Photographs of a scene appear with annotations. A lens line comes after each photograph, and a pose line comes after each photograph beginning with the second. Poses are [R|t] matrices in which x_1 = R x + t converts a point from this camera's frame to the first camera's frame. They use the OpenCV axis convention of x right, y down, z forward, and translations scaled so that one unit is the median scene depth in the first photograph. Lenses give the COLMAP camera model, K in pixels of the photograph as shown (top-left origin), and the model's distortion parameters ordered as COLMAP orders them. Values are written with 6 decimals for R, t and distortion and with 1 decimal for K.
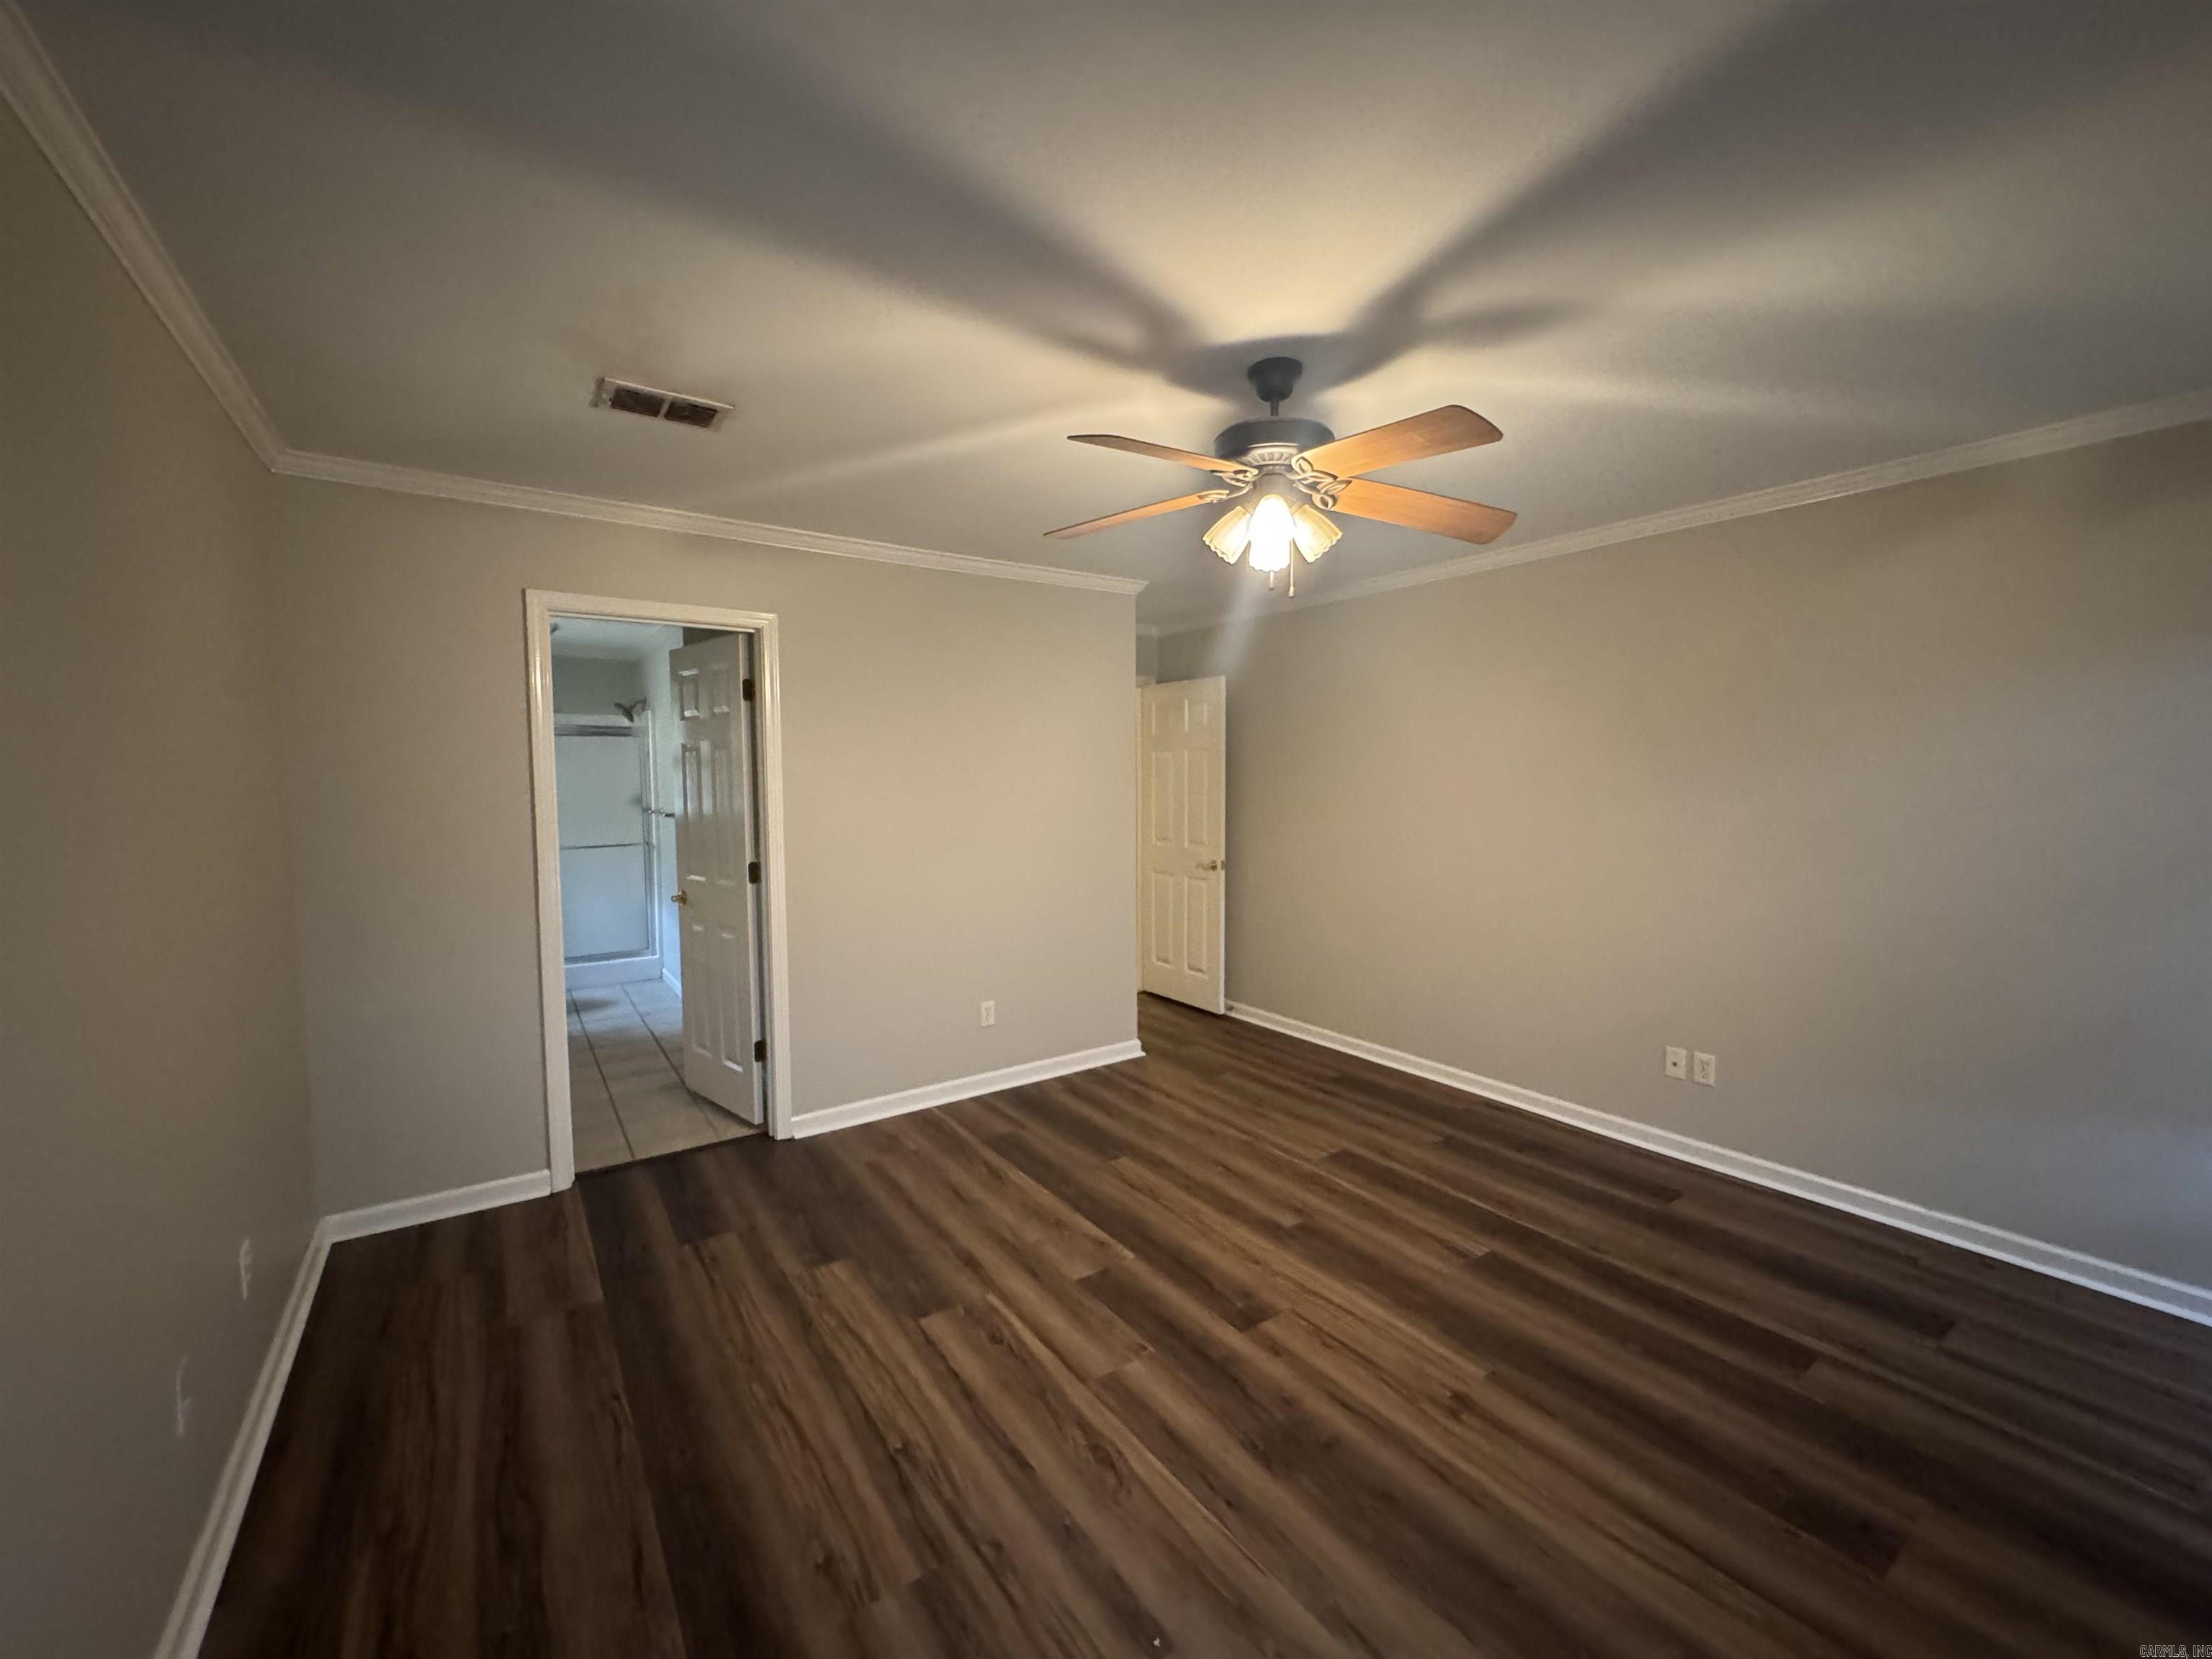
lens RADIAL K [[885.7, 0, 1104.2], [0, 885.7, 831.5], [0, 0, 1]] dist [-0.001689, -0.000298]
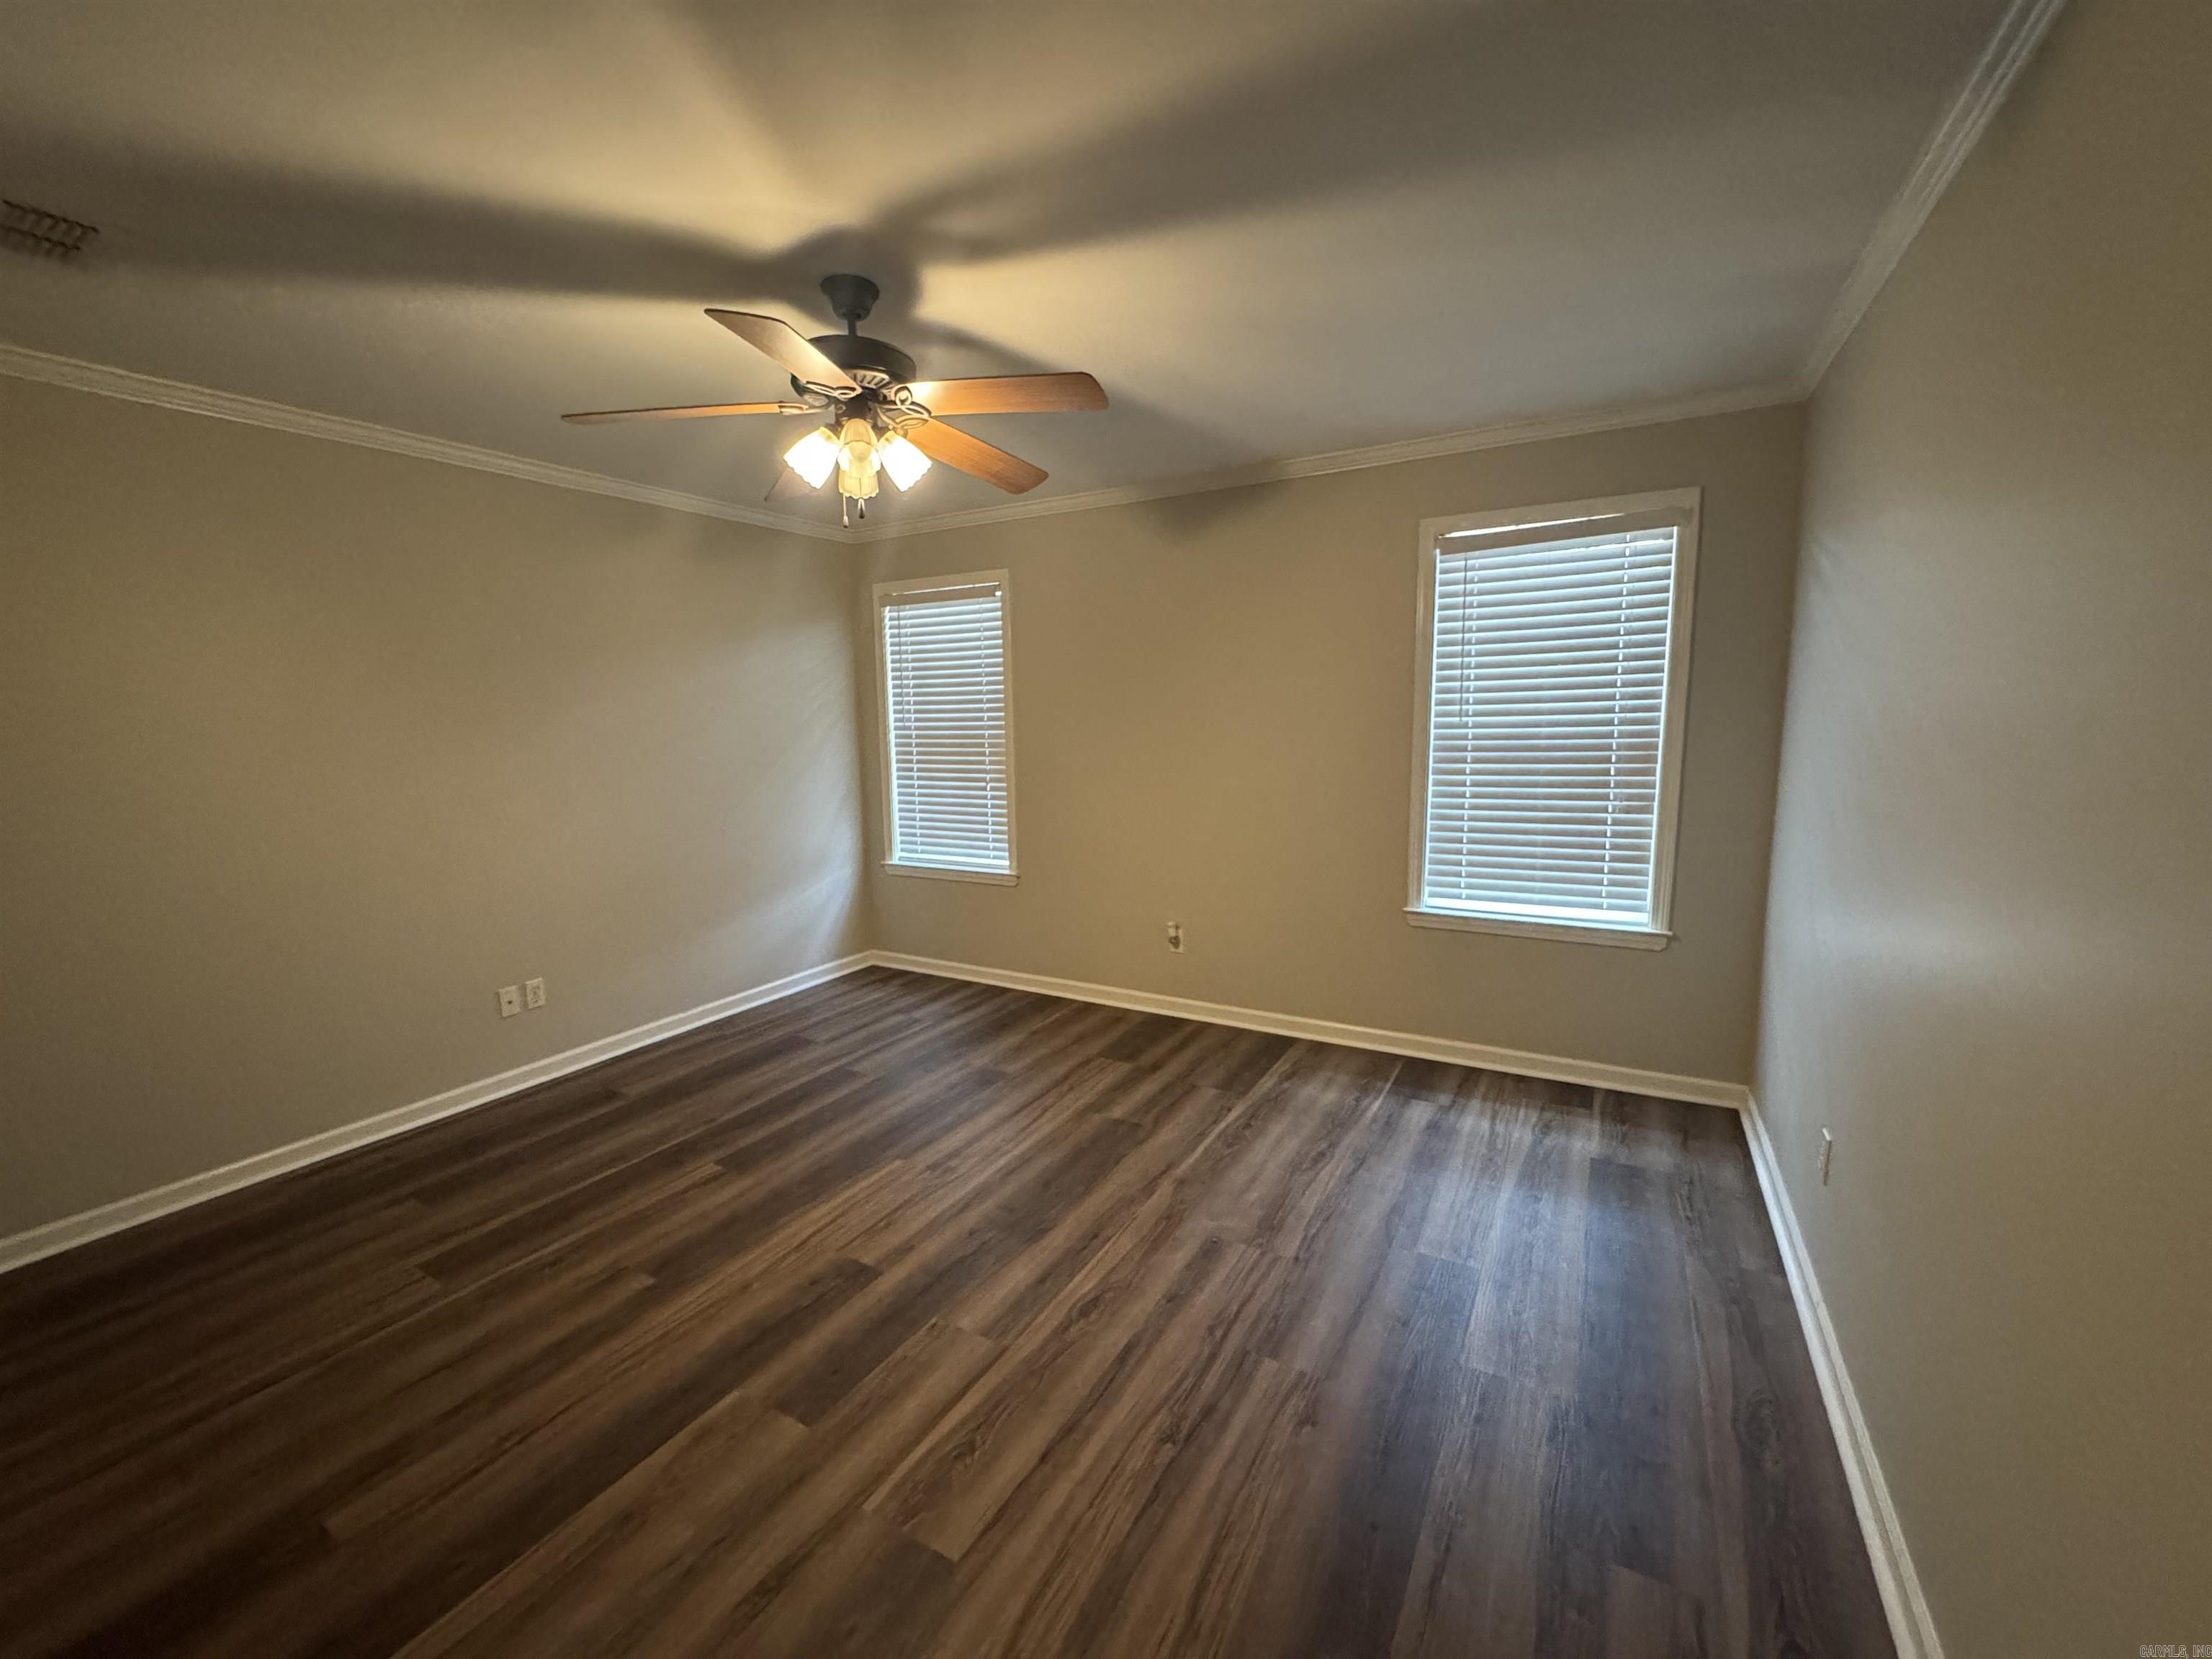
lens RADIAL K [[883.6, 0, 1097.7], [0, 883.6, 842.6], [0, 0, 1]] dist [-0.012279, -0.000115]
pose [[-0.423521, -0.122436, 0.897574, -0.876237], [0.075453, 0.982614, 0.169639, -0.067021], [-0.902739, 0.139570, -0.406919, 1.262824]]
